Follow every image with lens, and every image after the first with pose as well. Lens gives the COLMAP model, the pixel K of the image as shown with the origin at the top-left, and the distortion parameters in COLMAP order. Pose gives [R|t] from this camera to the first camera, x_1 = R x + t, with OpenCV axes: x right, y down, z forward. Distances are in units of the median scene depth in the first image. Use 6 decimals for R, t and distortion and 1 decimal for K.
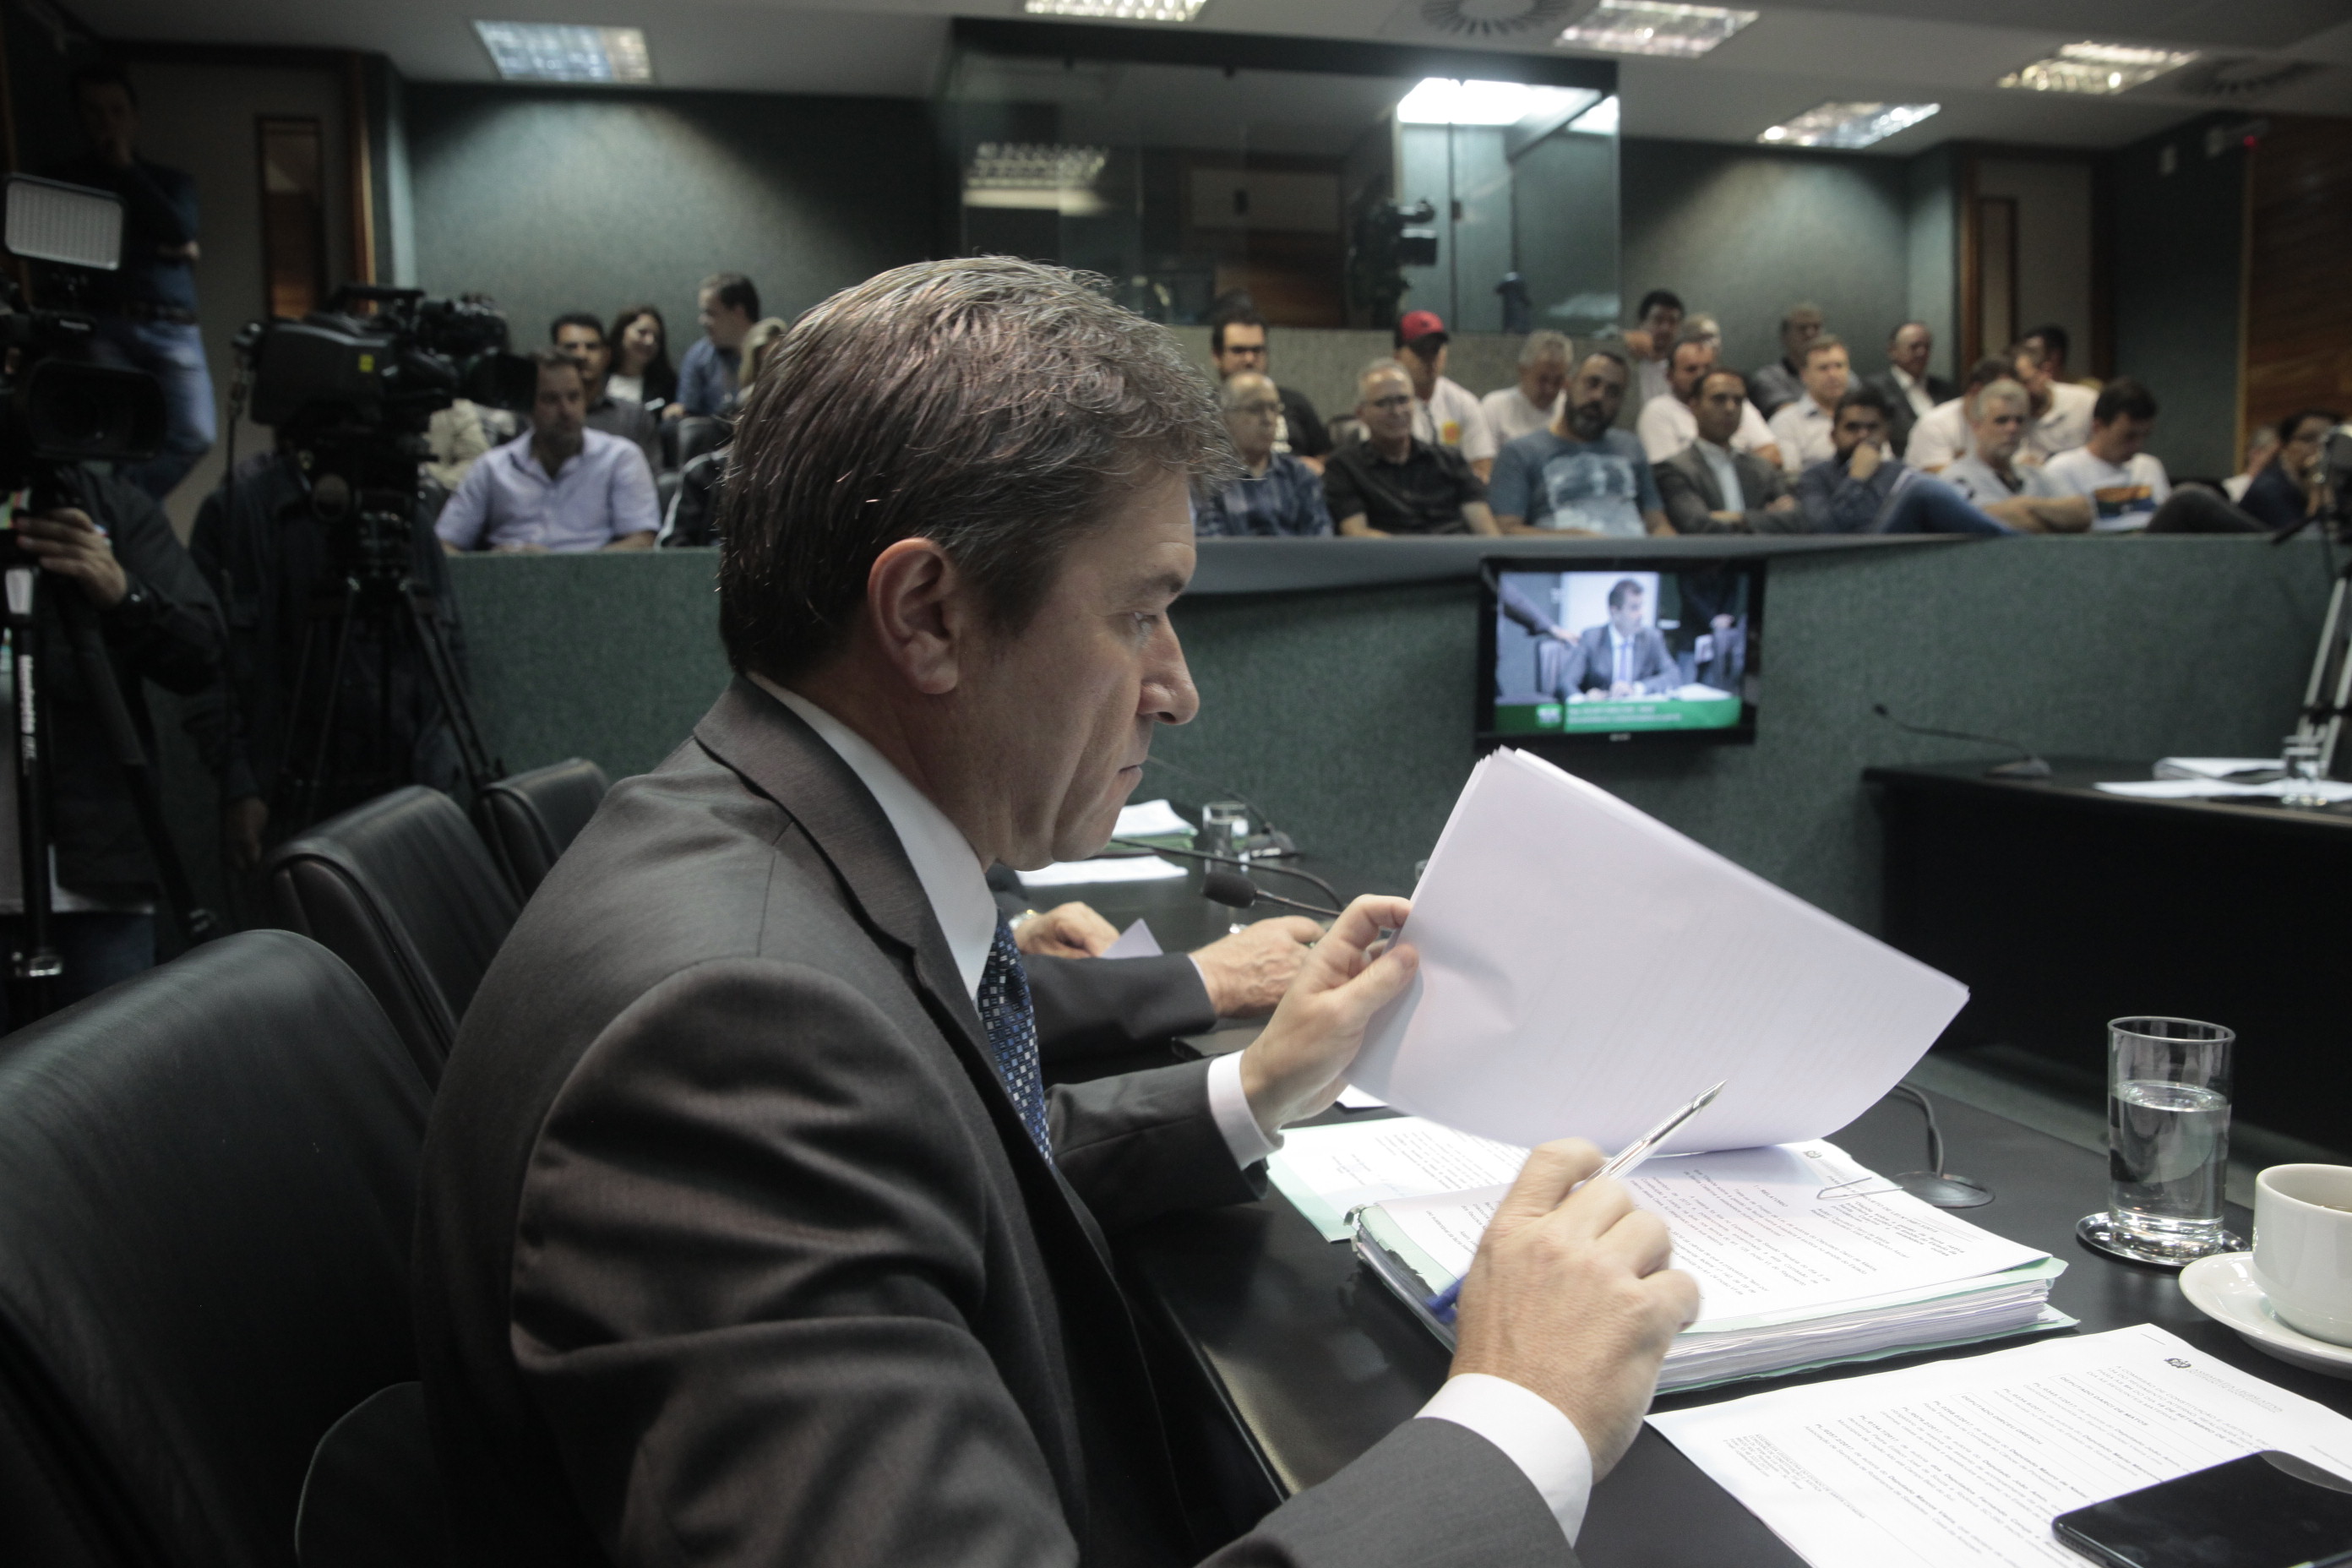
lens RADIAL K [[1607.2, 0, 1177.9], [0, 1607.2, 755.7], [0, 0, 1]] dist [-0.105936, 0.074699]
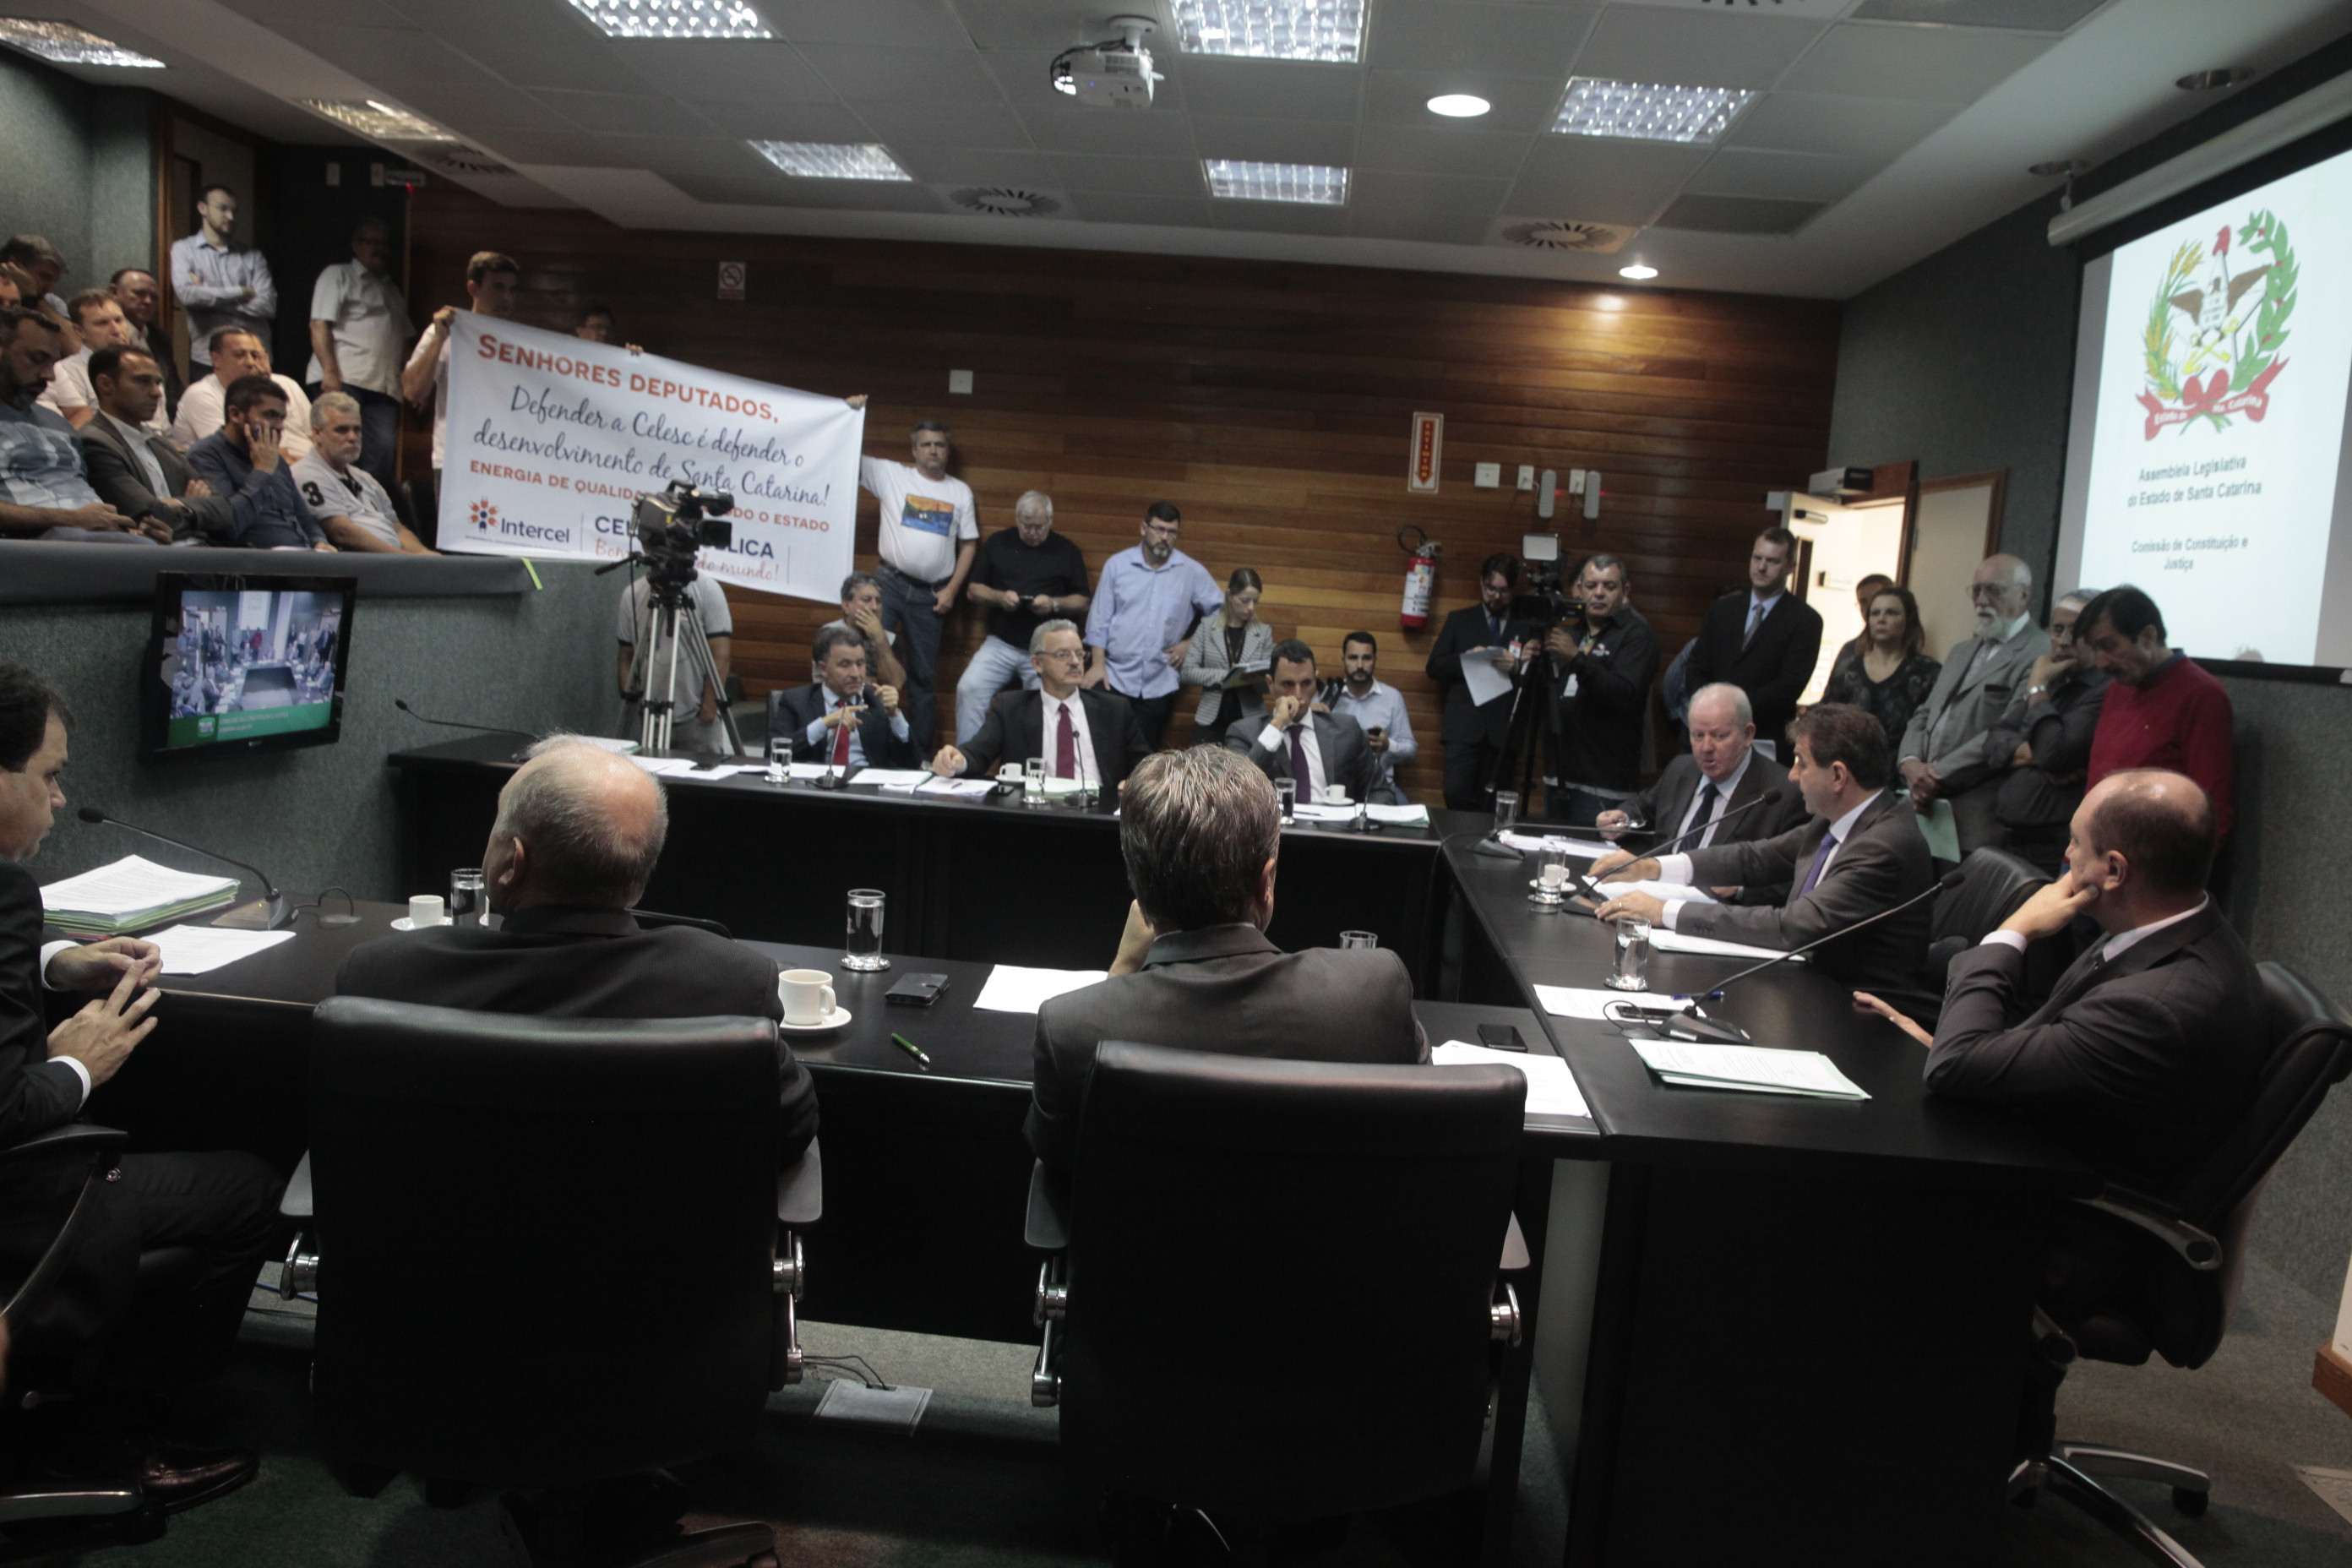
lens RADIAL K [[1607.2, 0, 1182.2], [0, 1607.2, 788.8], [0, 0, 1]] dist [-0.105936, 0.074699]
pose [[0.305962, -0.073461, 0.949205, -0.490681], [-0.015830, 0.996488, 0.082223, -0.071707], [-0.951912, -0.040183, 0.303724, 0.086210]]
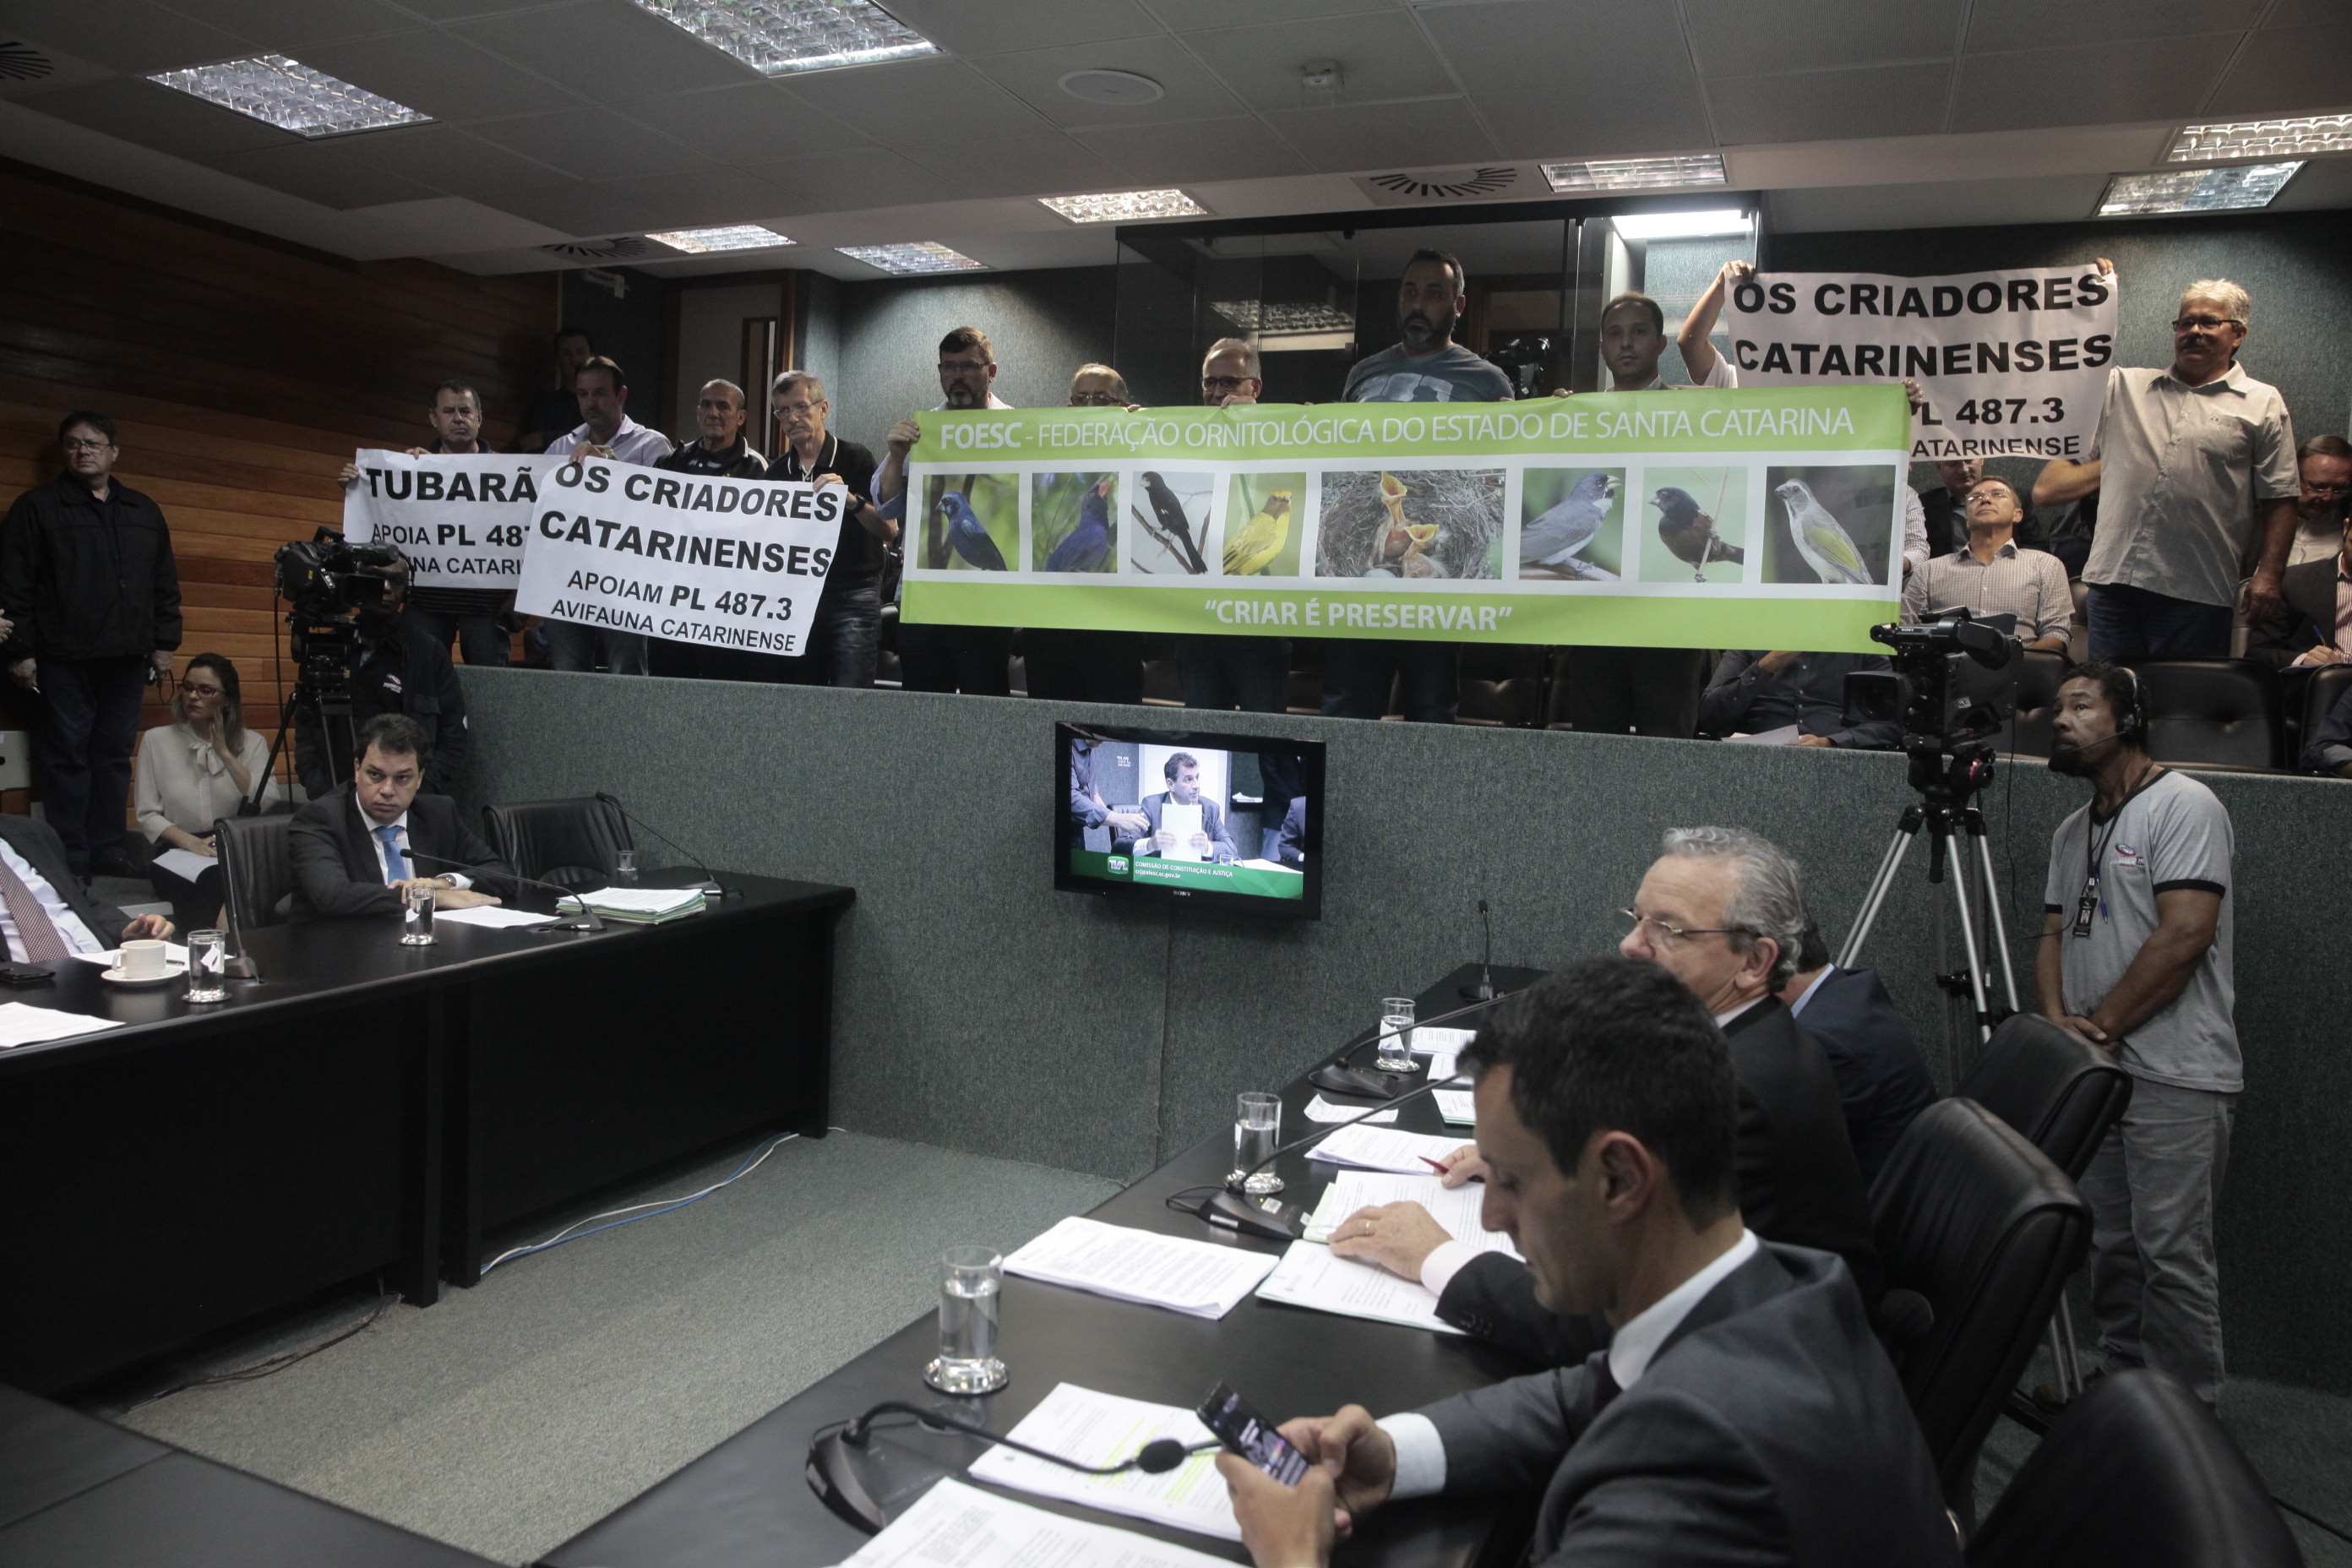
lens RADIAL K [[1607.2, 0, 1202.7], [0, 1607.2, 729.3], [0, 0, 1]] dist [-0.105936, 0.074699]
pose [[0.810118, 0.091347, -0.579107, 0.860913], [-0.107426, 0.994192, 0.006542, -0.124716], [0.576340, 0.056911, 0.815226, 0.090310]]
